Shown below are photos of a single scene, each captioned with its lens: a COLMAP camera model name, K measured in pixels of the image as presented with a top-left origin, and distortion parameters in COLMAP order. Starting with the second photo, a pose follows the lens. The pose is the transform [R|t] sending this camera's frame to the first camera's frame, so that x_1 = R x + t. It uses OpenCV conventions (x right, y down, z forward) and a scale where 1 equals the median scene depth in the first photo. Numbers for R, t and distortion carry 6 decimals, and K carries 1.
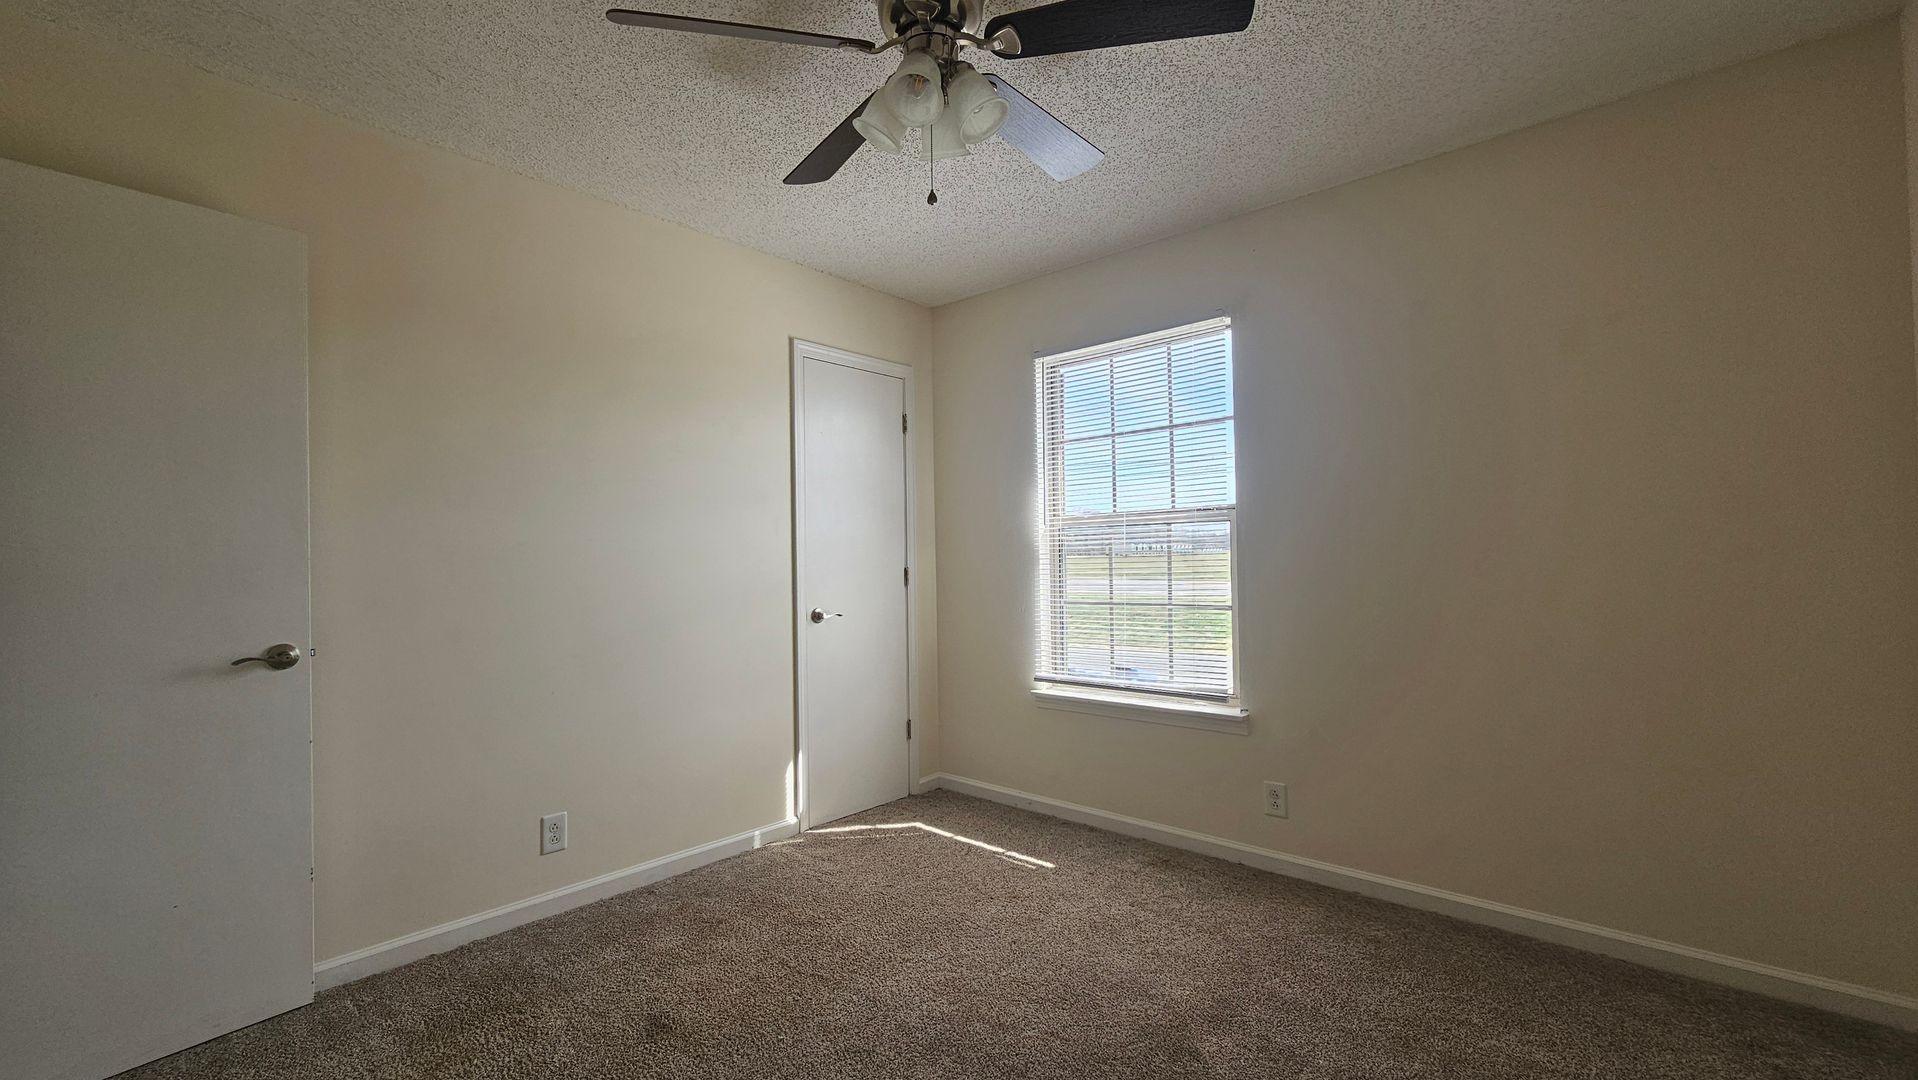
lens RADIAL K [[813.9, 0, 947.4], [0, 813.9, 552.5], [0, 0, 1]] dist [0.000229, 0.007451]
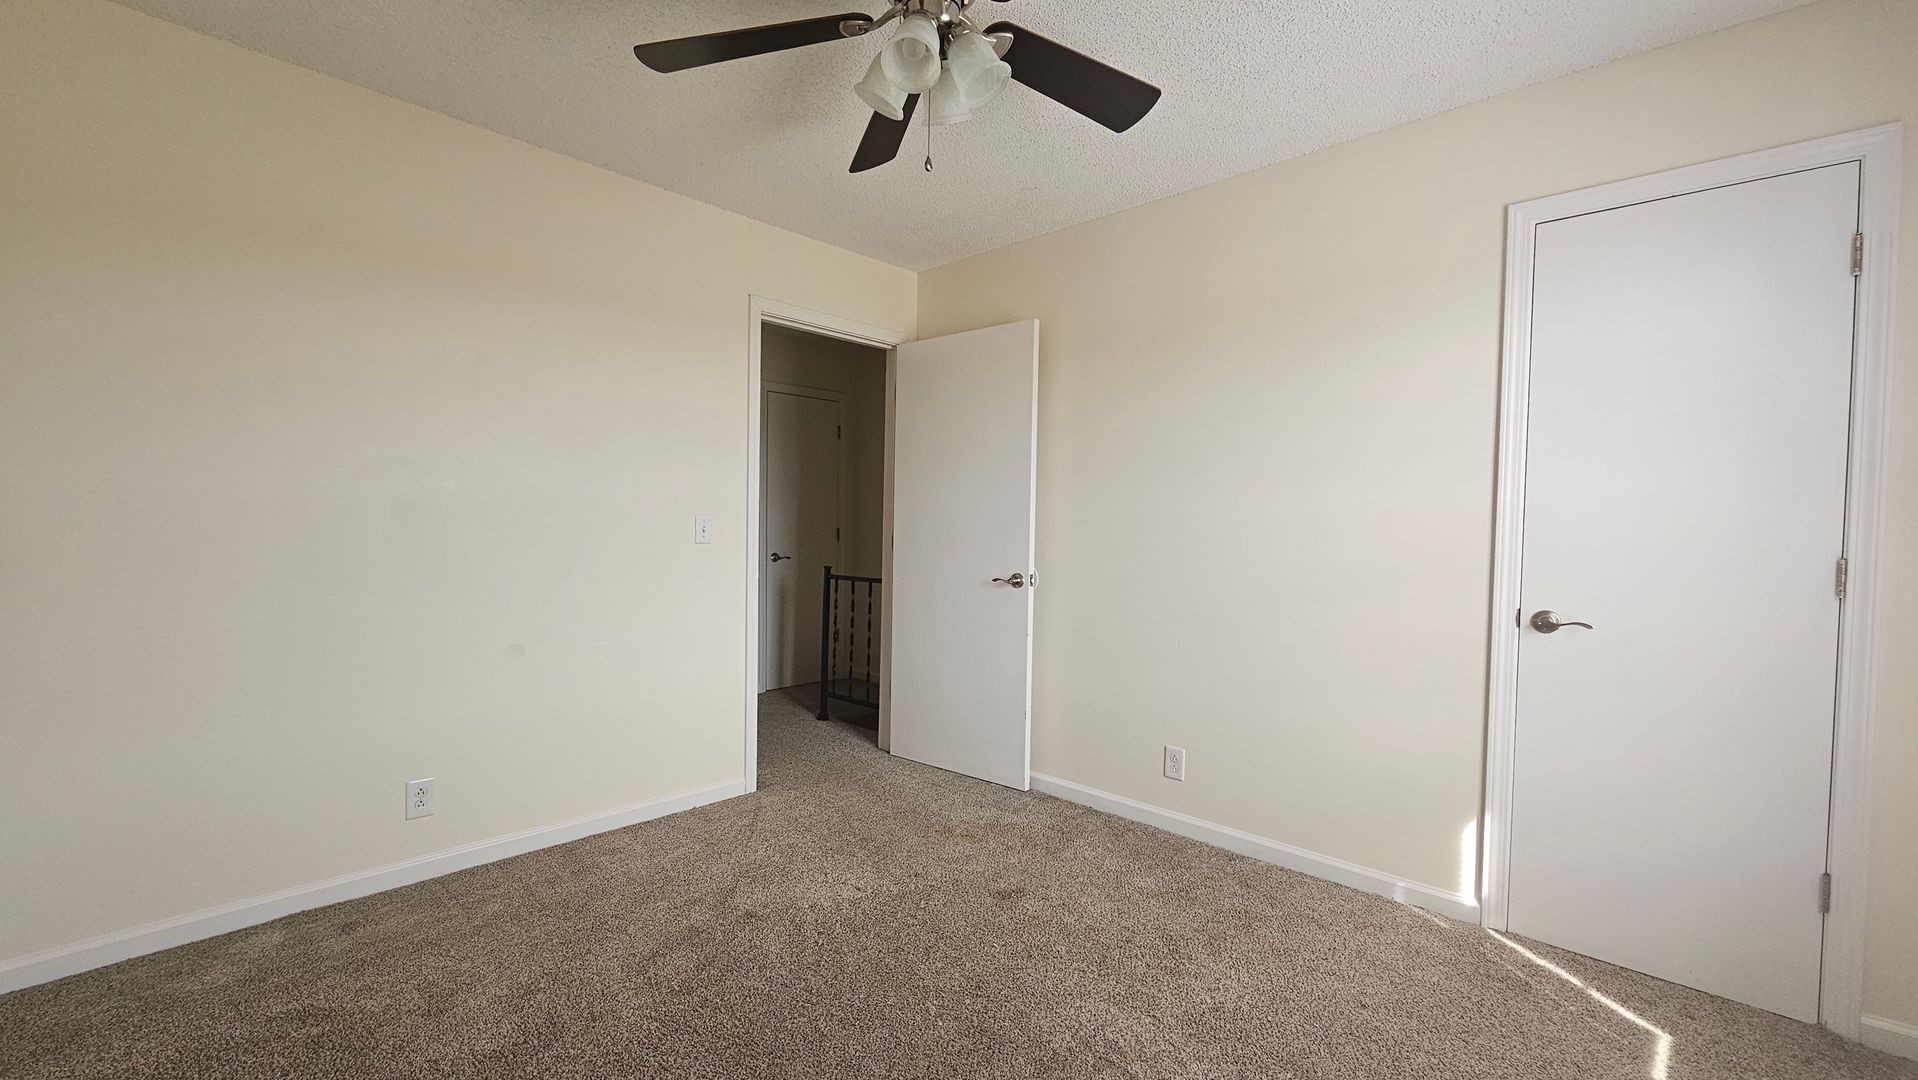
lens RADIAL K [[813.9, 0, 947.4], [0, 813.9, 552.5], [0, 0, 1]] dist [0.000229, 0.007451]
pose [[-0.050810, 0.048297, -0.997540, 0.527761], [-0.007171, 0.998787, 0.048723, -0.006107], [0.998683, 0.009629, -0.050402, 0.578378]]
